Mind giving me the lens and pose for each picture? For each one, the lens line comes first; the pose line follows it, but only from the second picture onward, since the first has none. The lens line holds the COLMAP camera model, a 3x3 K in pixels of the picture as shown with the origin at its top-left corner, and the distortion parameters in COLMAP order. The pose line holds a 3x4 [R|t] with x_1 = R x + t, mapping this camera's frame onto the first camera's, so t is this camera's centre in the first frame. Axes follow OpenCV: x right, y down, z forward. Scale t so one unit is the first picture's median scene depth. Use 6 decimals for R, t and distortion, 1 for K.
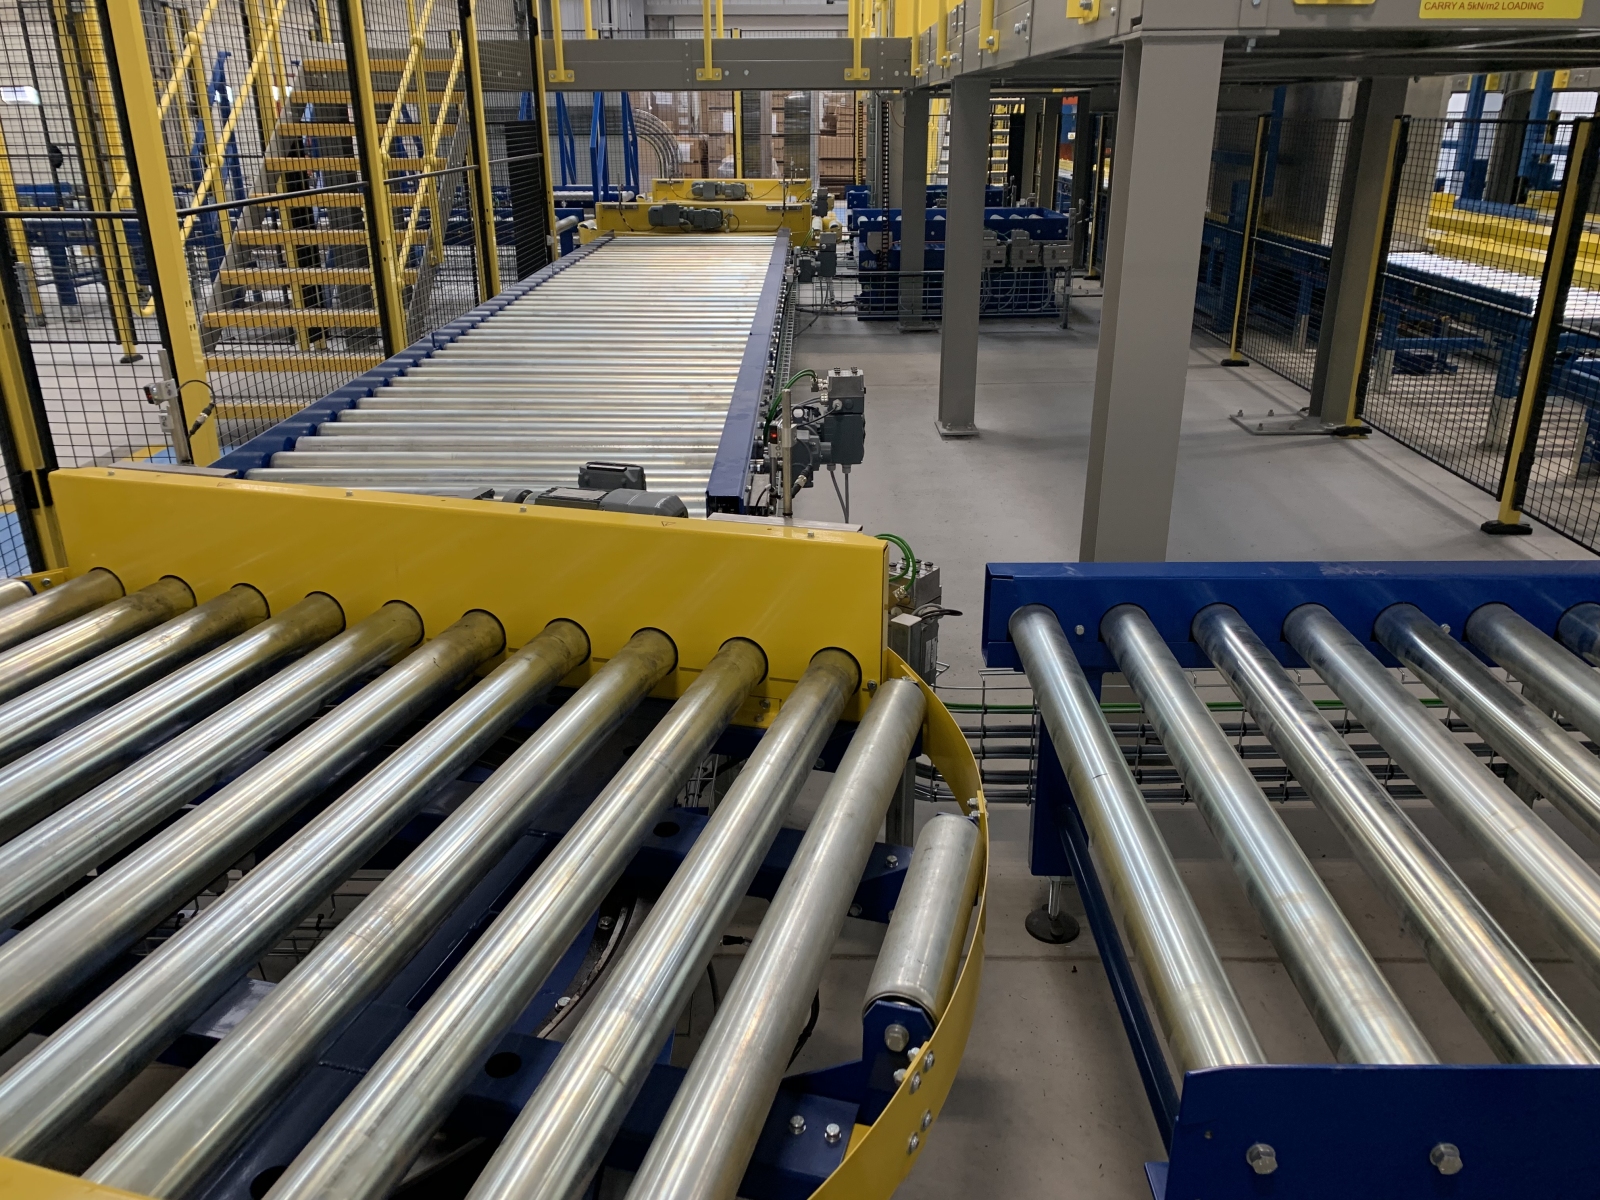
lens RADIAL K [[1228.3, 0, 800.0], [0, 1228.3, 600.0], [0, 0, 1]] dist [0.003214, -0.002184]
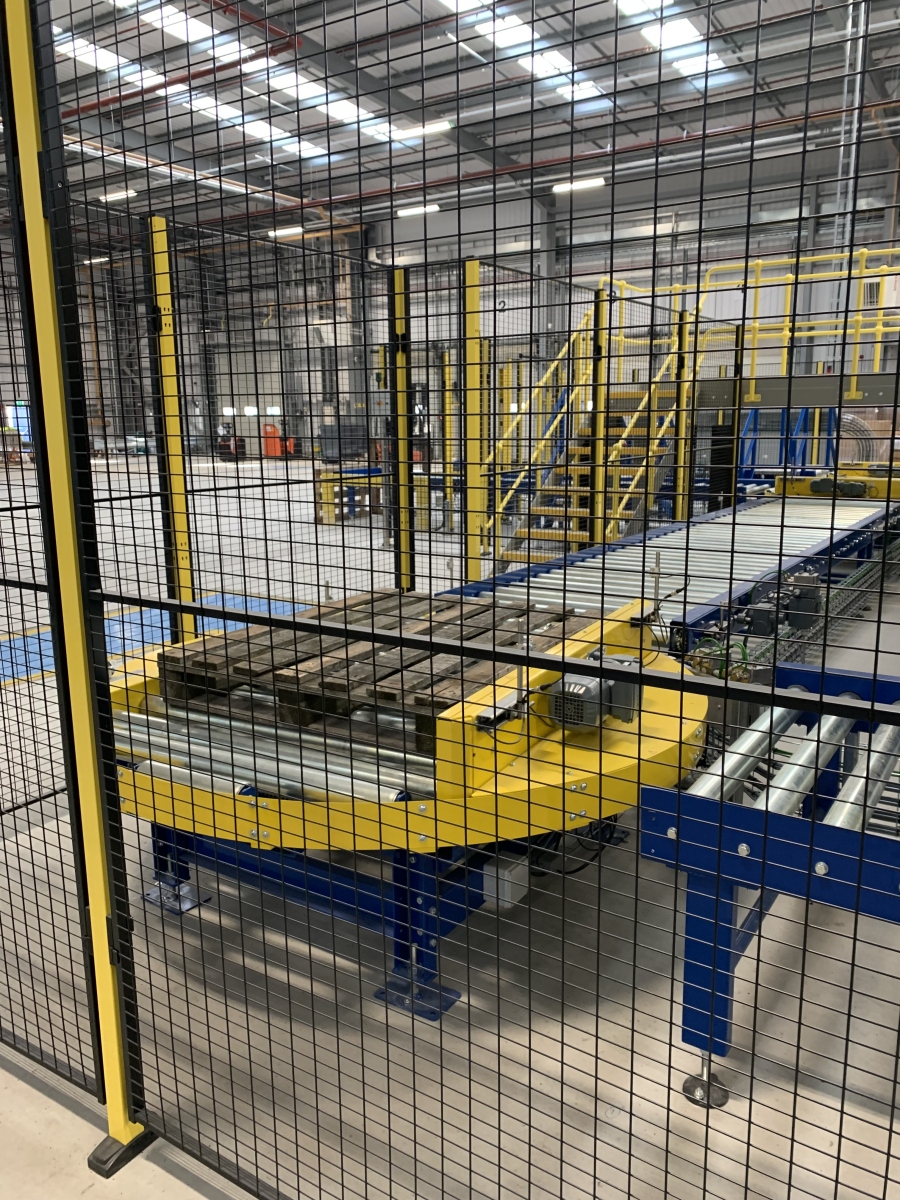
lens RADIAL K [[921.2, 0, 450.0], [0, 921.2, 600.0], [0, 0, 1]] dist [0.003214, -0.002184]
pose [[0.844646, 0.094704, -0.526882, 0.152591], [-0.185559, 0.975003, -0.122218, 0.050626], [0.502137, 0.200998, 0.841105, -0.165897]]
